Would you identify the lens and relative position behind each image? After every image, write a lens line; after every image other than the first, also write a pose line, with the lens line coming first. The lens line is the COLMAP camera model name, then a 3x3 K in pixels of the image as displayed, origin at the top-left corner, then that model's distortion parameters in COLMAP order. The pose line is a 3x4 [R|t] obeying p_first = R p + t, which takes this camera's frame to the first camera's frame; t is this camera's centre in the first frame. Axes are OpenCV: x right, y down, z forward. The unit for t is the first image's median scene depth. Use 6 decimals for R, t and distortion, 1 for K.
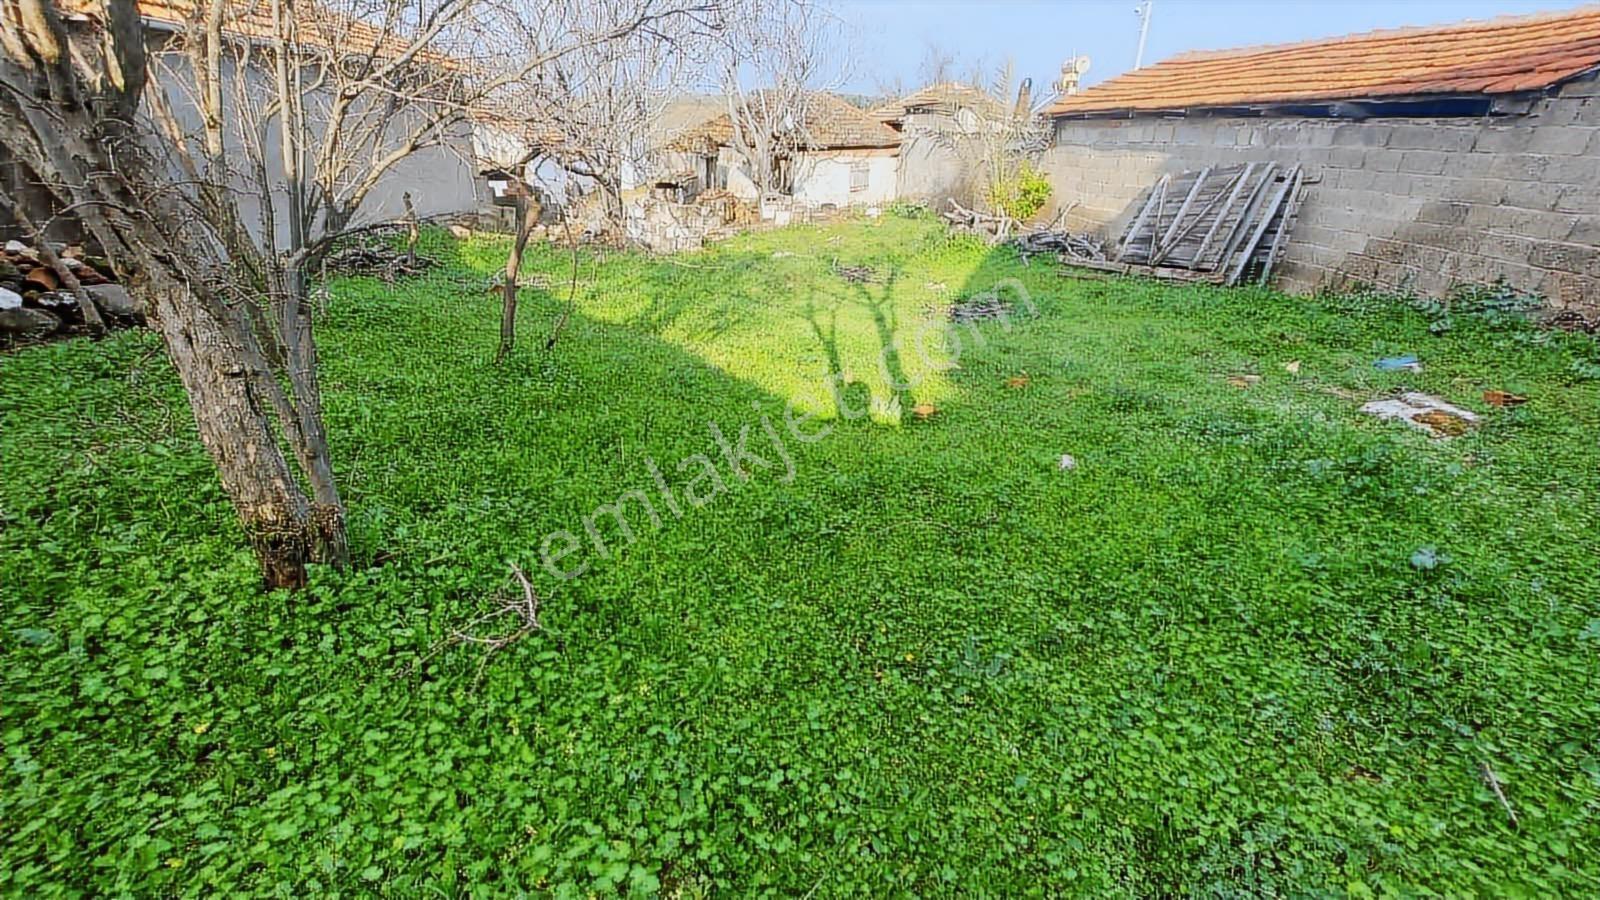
lens RADIAL K [[629.3, 0, 800.0], [0, 629.3, 450.0], [0, 0, 1]] dist [-0.019090, -0.000021]
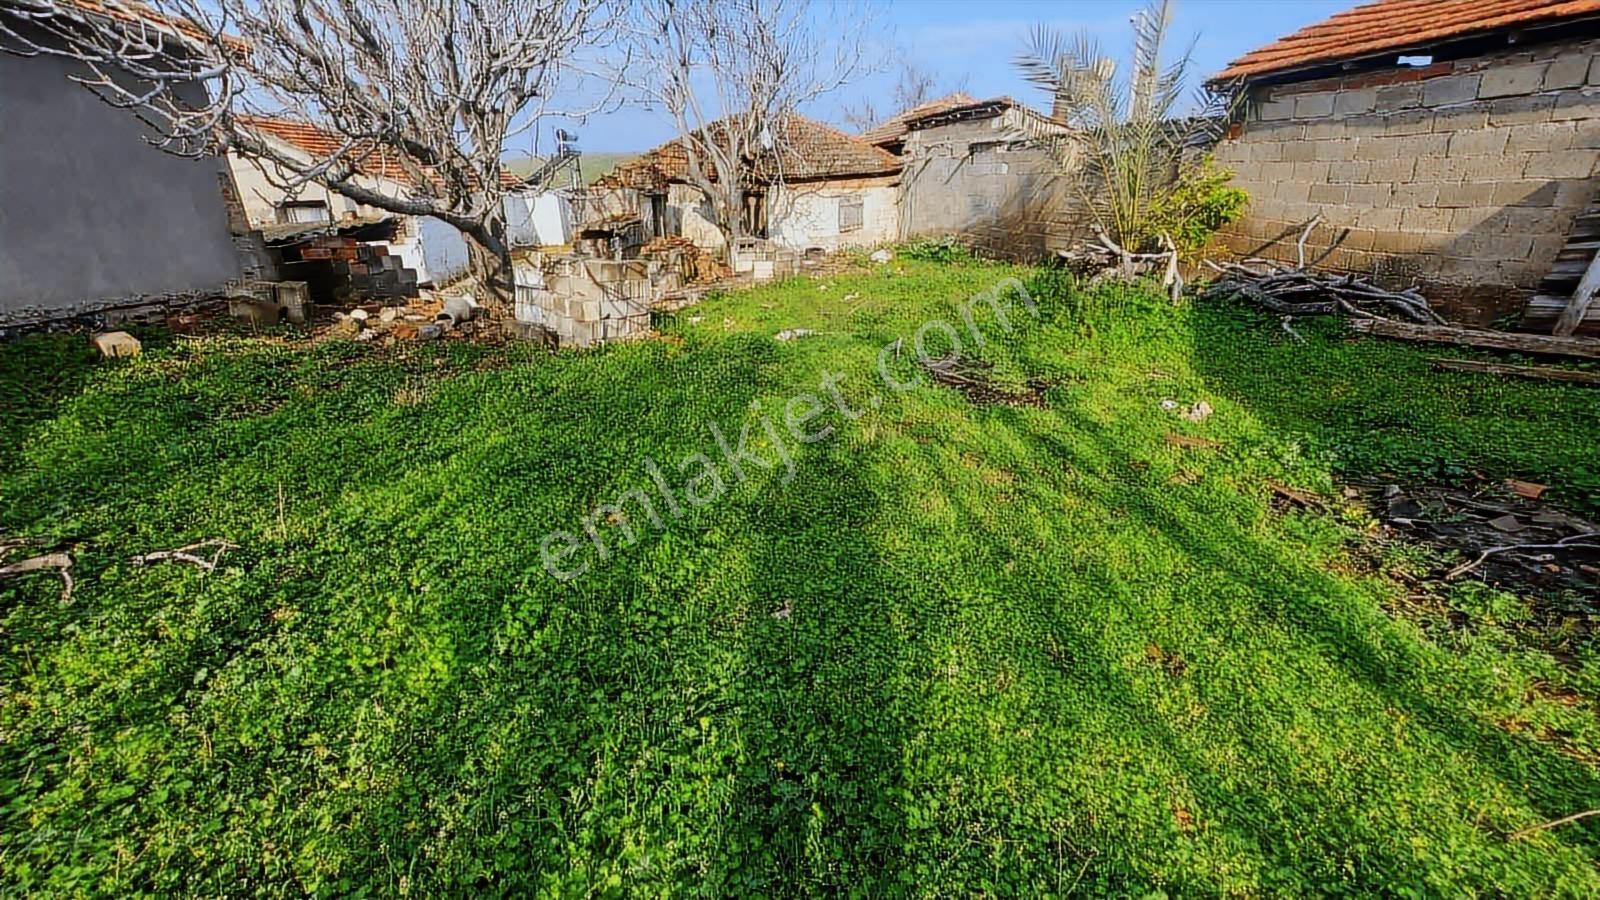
lens RADIAL K [[640.9, 0, 804.9], [0, 640.9, 438.0], [0, 0, 1]] dist [-0.020000, 0.000354]
pose [[0.995288, -0.070623, 0.066438, -0.368583], [0.076264, 0.993320, -0.086601, -0.960776], [-0.059878, 0.091260, 0.994025, 2.459704]]
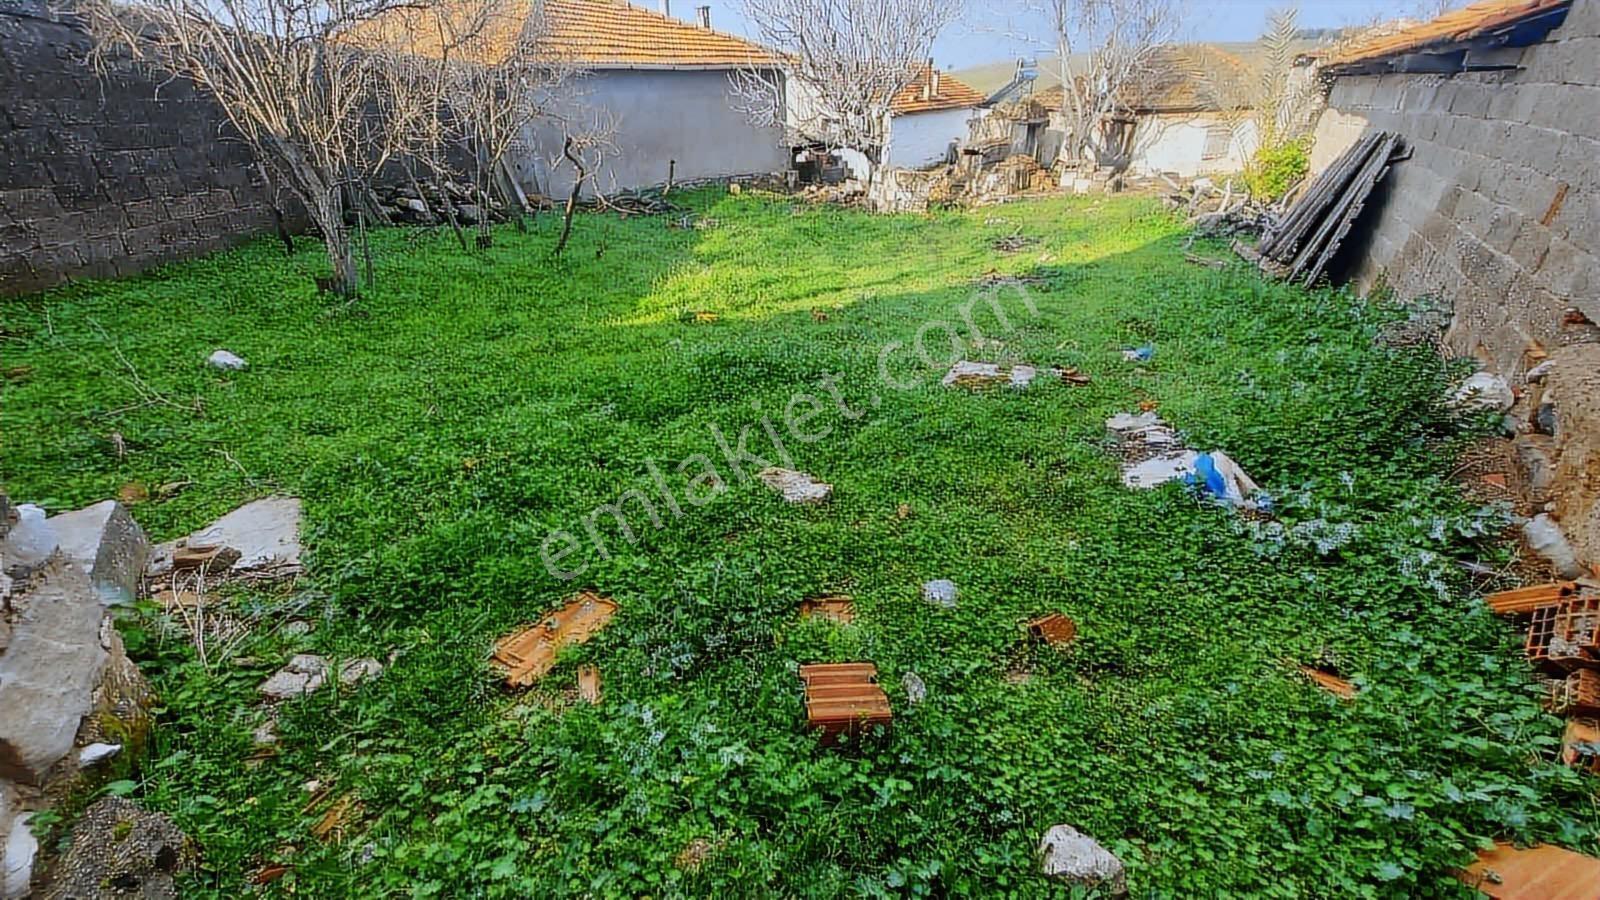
lens RADIAL K [[629.6, 0, 805.8], [0, 629.6, 450.1], [0, 0, 1]] dist [-0.022909, 0.002228]
pose [[0.788986, 0.260674, -0.556373, 2.415800], [-0.232056, 0.964894, 0.122999, 0.027247], [0.568904, 0.032065, 0.821779, -0.192645]]
